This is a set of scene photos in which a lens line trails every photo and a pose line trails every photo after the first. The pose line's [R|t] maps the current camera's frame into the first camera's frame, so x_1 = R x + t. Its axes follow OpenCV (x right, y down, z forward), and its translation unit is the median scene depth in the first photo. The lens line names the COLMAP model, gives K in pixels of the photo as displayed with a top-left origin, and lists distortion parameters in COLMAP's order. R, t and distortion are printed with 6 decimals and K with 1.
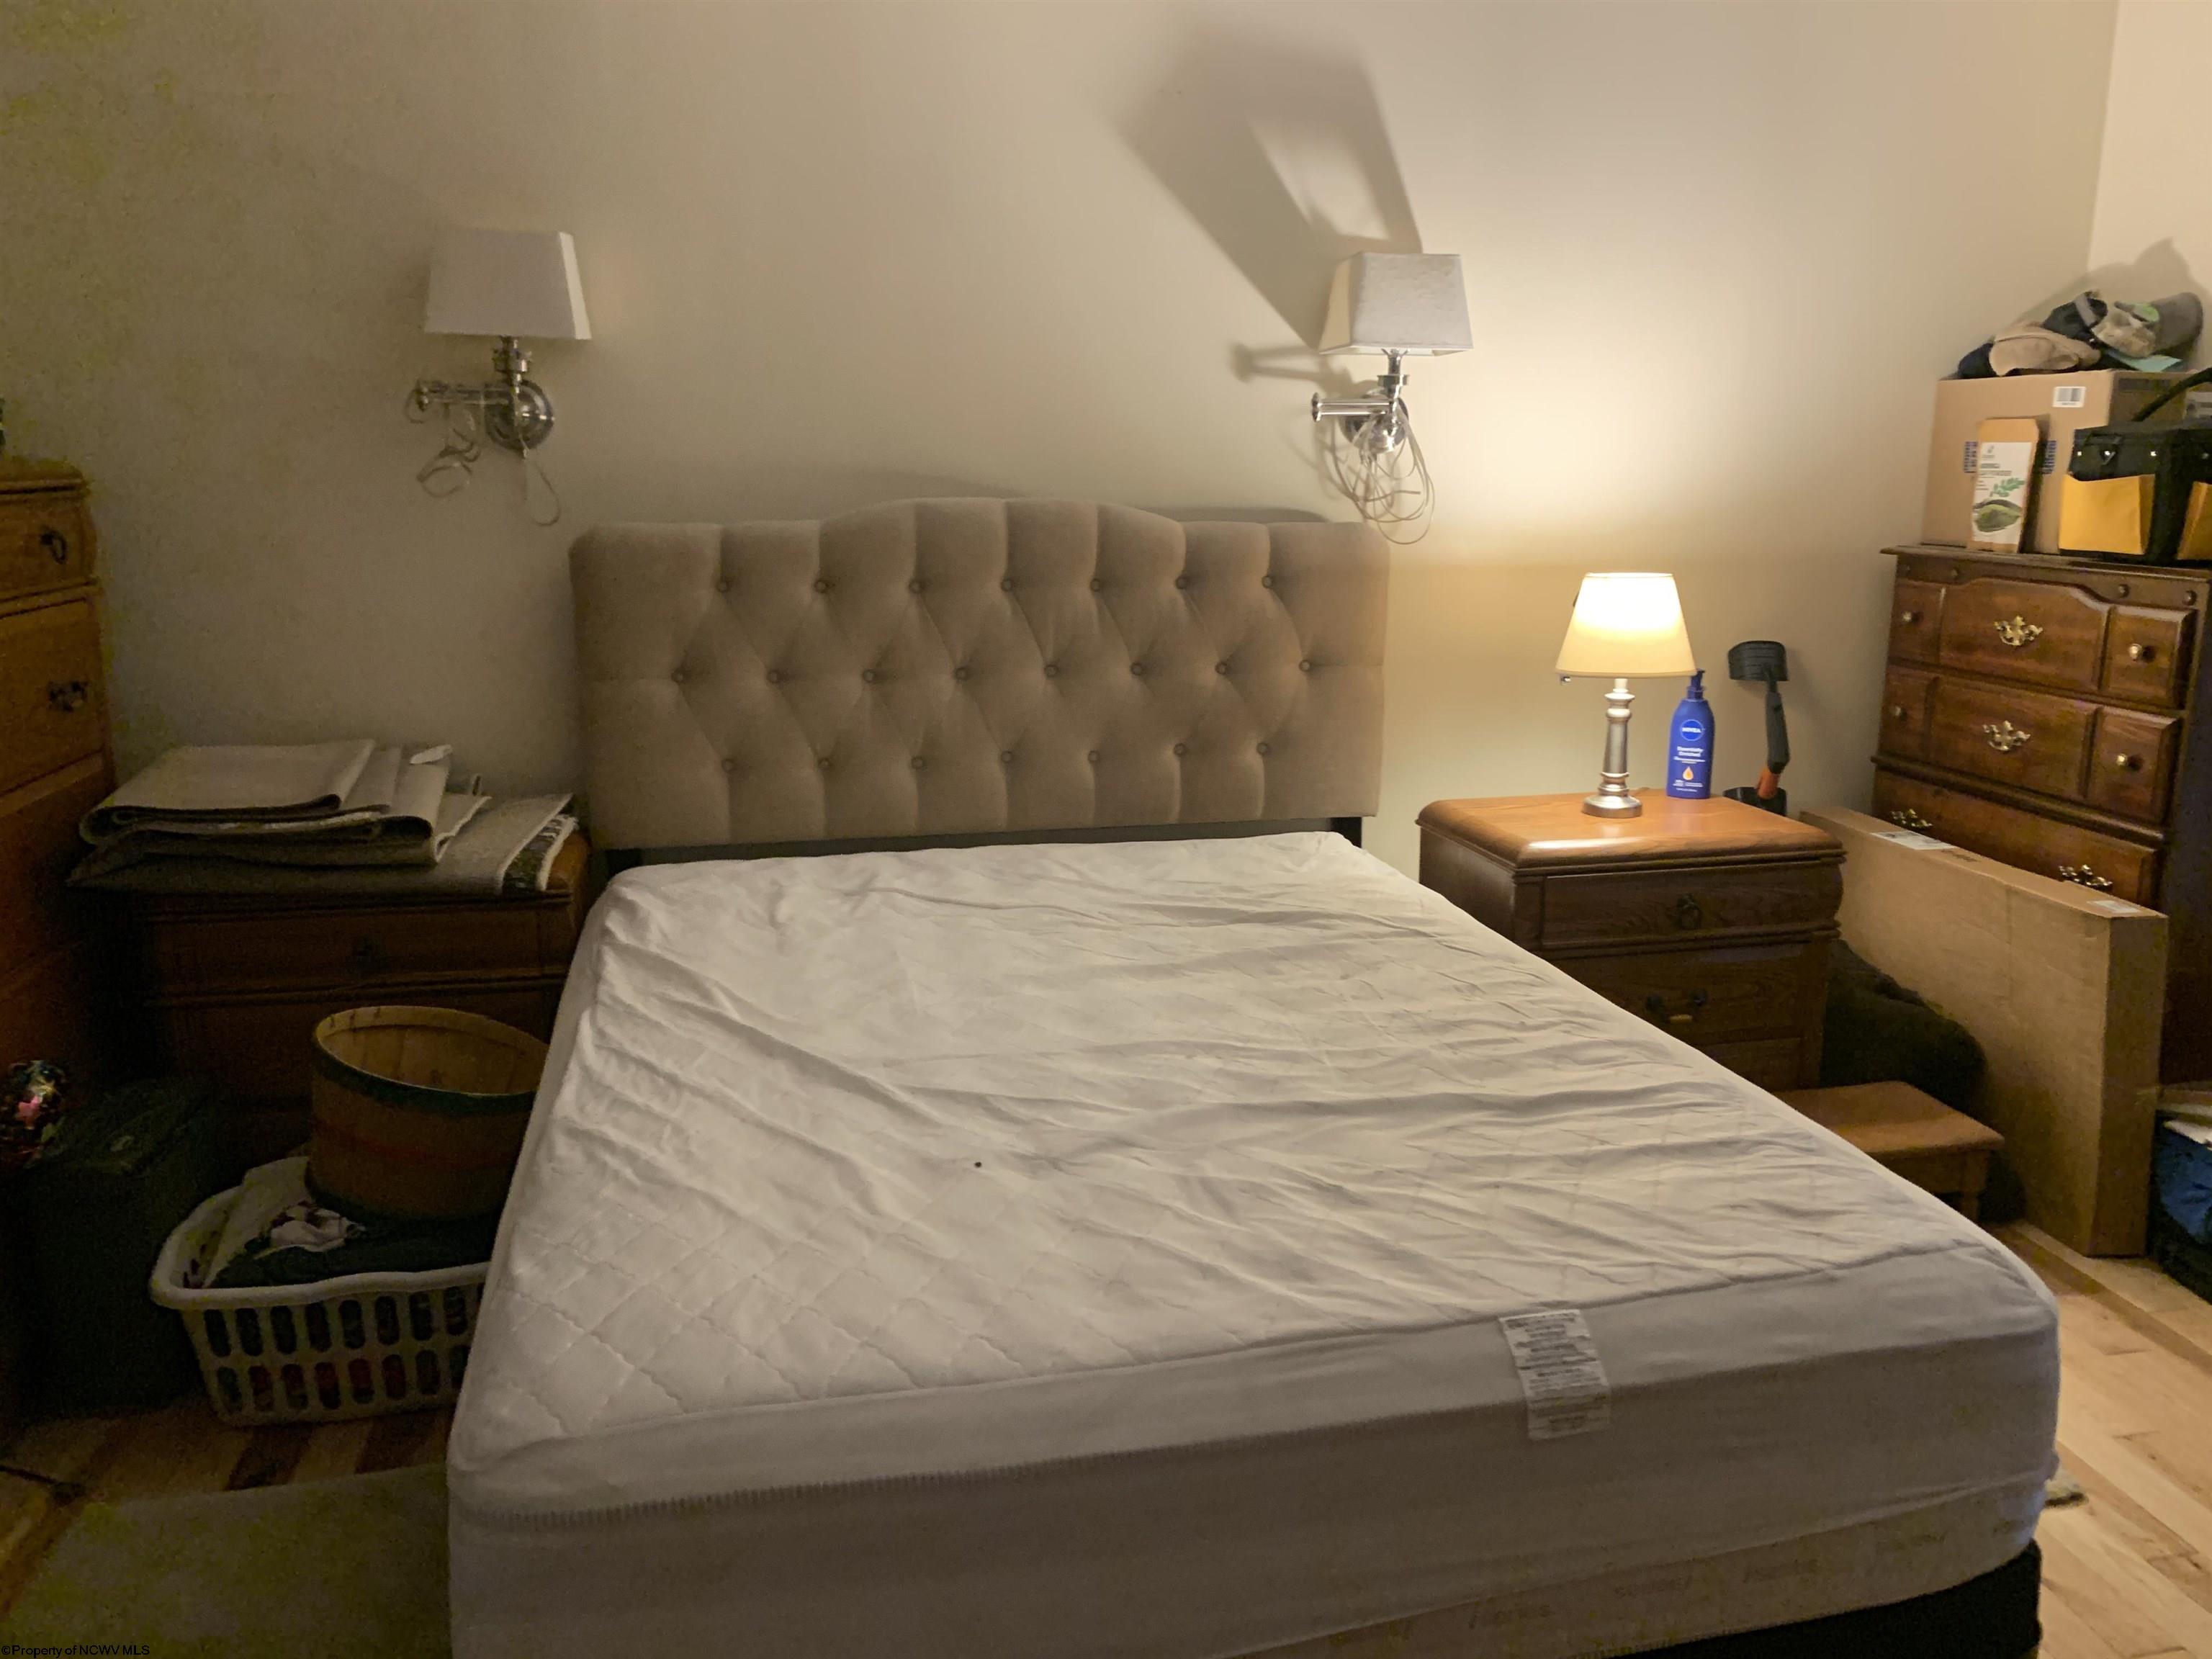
lens RADIAL K [[1687.3, 0, 1104.2], [0, 1687.3, 855.3], [0, 0, 1]] dist [0.011478, -0.000482]
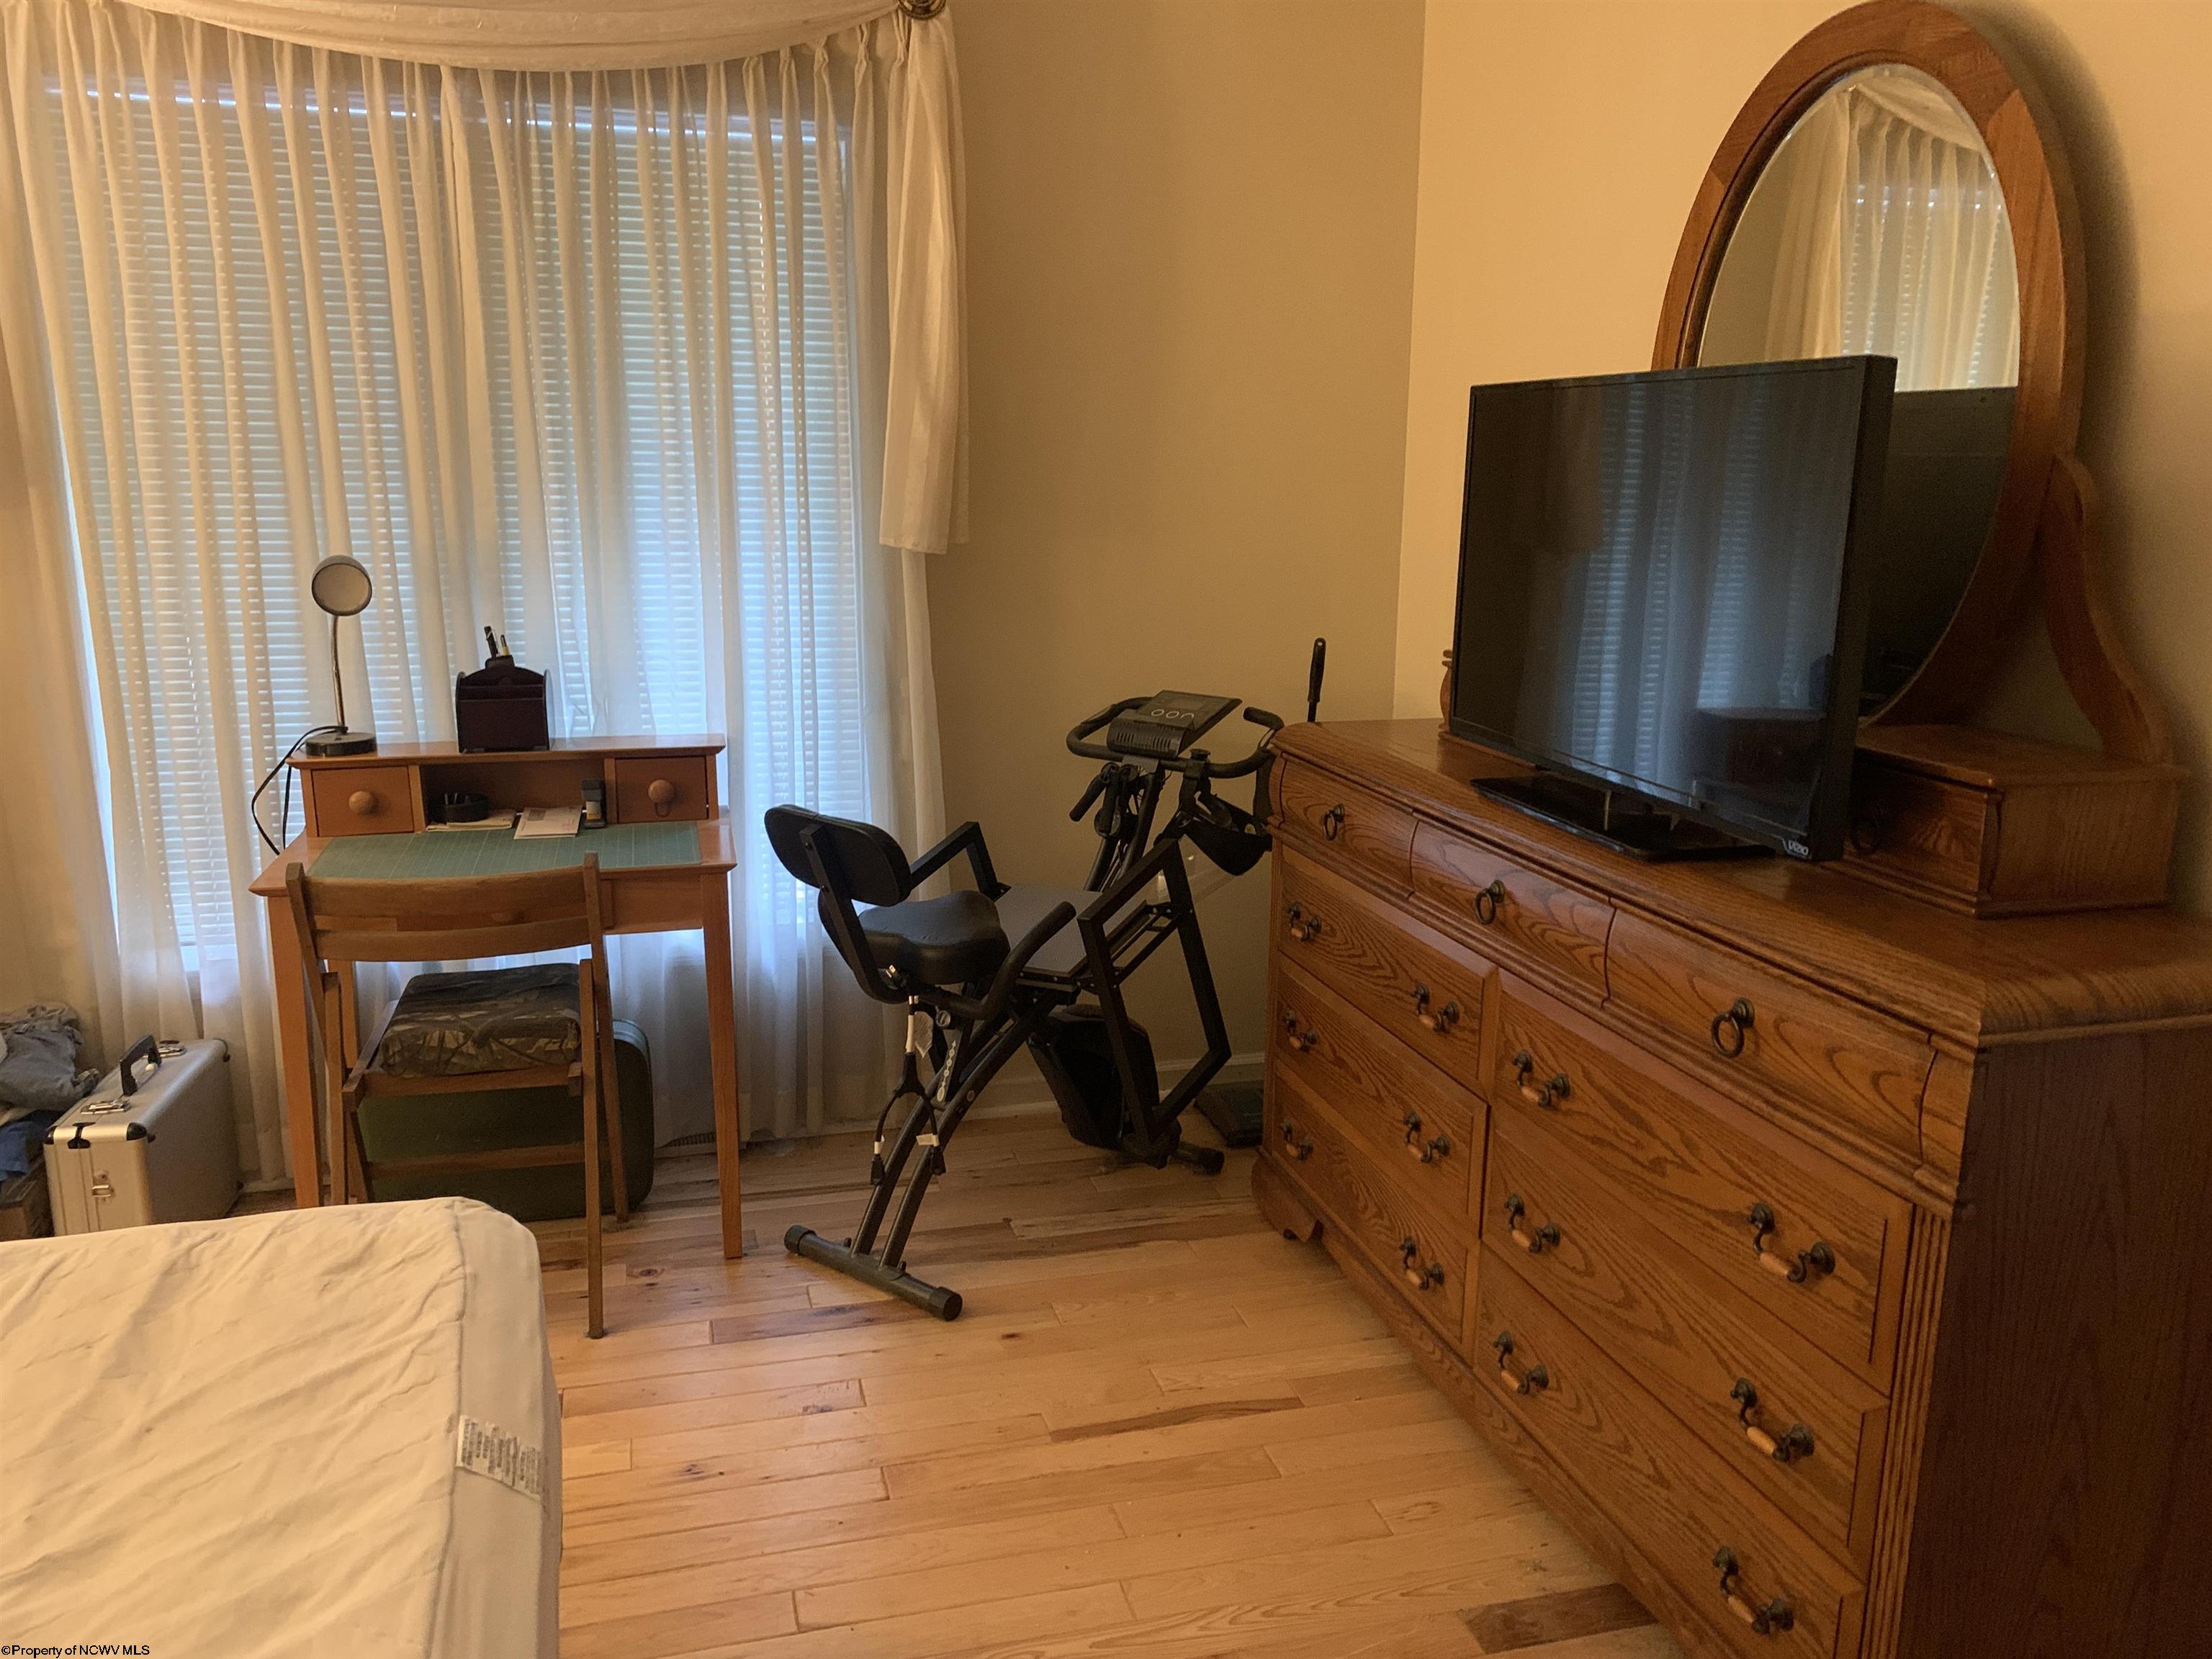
lens RADIAL K [[1687.3, 0, 1104.2], [0, 1687.3, 855.3], [0, 0, 1]] dist [0.011478, -0.000482]
pose [[-0.087737, -0.222740, 0.970922, -0.531817], [0.221129, 0.946007, 0.237007, -0.148933], [-0.971290, 0.235493, -0.033745, 0.567872]]
